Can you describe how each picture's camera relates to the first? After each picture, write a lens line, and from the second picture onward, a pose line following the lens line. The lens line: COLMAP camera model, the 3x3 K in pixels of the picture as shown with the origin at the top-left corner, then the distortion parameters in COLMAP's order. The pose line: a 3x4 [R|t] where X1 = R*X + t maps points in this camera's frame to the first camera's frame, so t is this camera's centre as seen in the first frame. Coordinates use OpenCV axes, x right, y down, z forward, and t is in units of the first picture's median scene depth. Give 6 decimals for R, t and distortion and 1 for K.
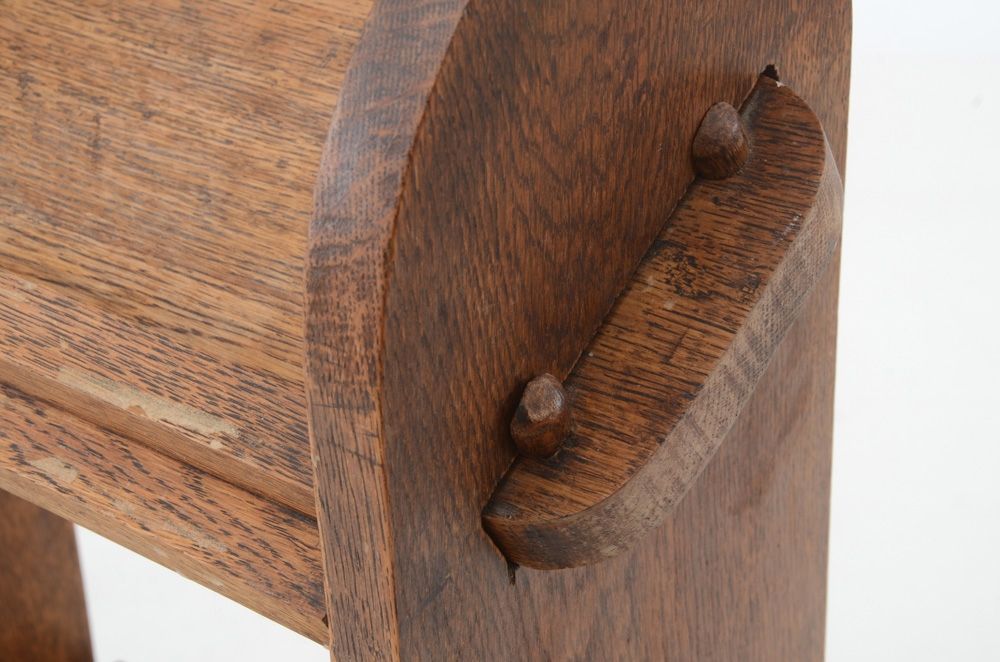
lens RADIAL K [[2269.1, 0, 496.8], [0, 2269.1, 338.2], [0, 0, 1]] dist [0.387550, 0.000000]
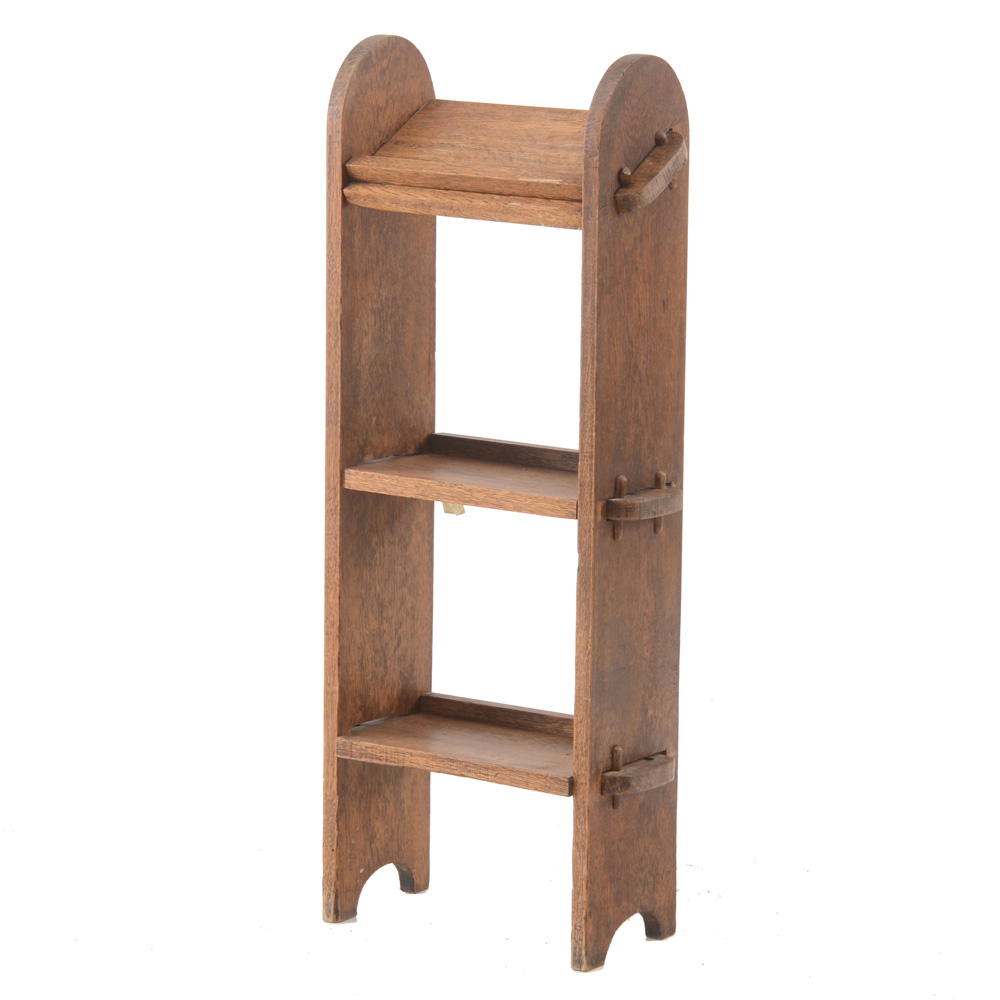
lens RADIAL K [[4328.8, 0, 527.8], [0, 4328.8, 527.1], [0, 0, 1]] dist [0.605140, 0.000000]
pose [[0.996011, 0.033378, 0.082756, -0.904403], [-0.000783, 0.930641, -0.365932, 4.005171], [-0.089230, 0.364408, 0.926955, -7.096701]]
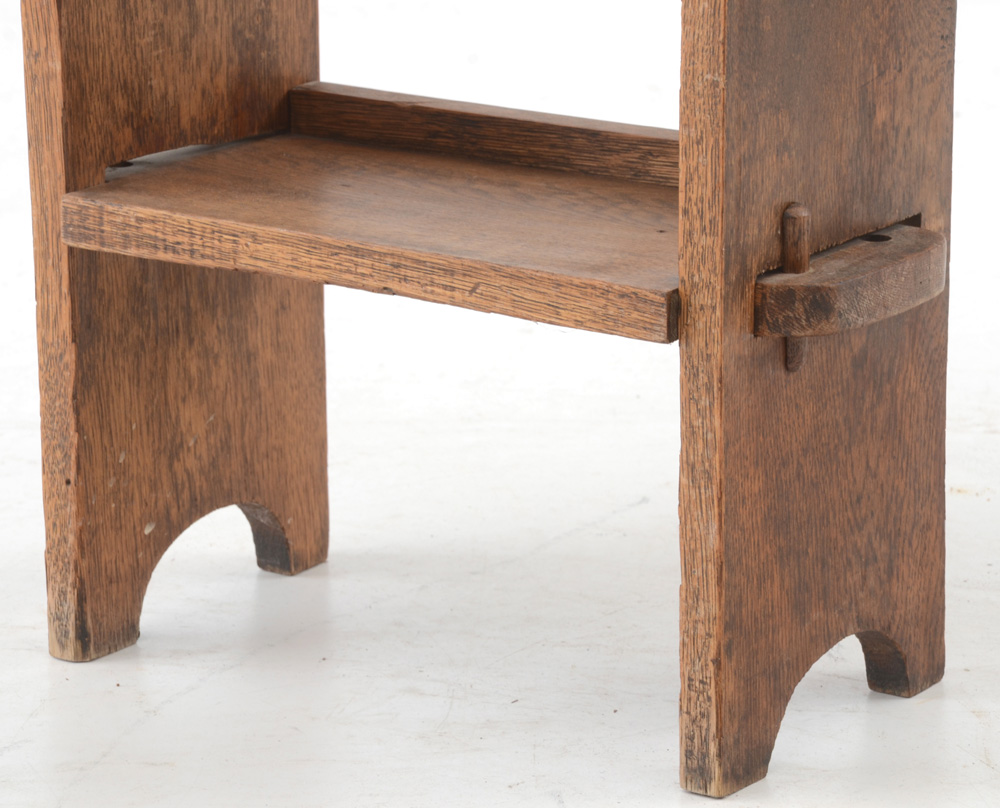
lens RADIAL K [[4897.5, 0, 508.9], [0, 4897.5, 410.0], [0, 0, 1]] dist [1.429427, 0.000000]
pose [[0.997687, 0.010318, 0.067191, -0.423413], [0.009251, 0.958609, -0.284574, 2.325320], [-0.067347, 0.284537, 0.956296, -2.059440]]
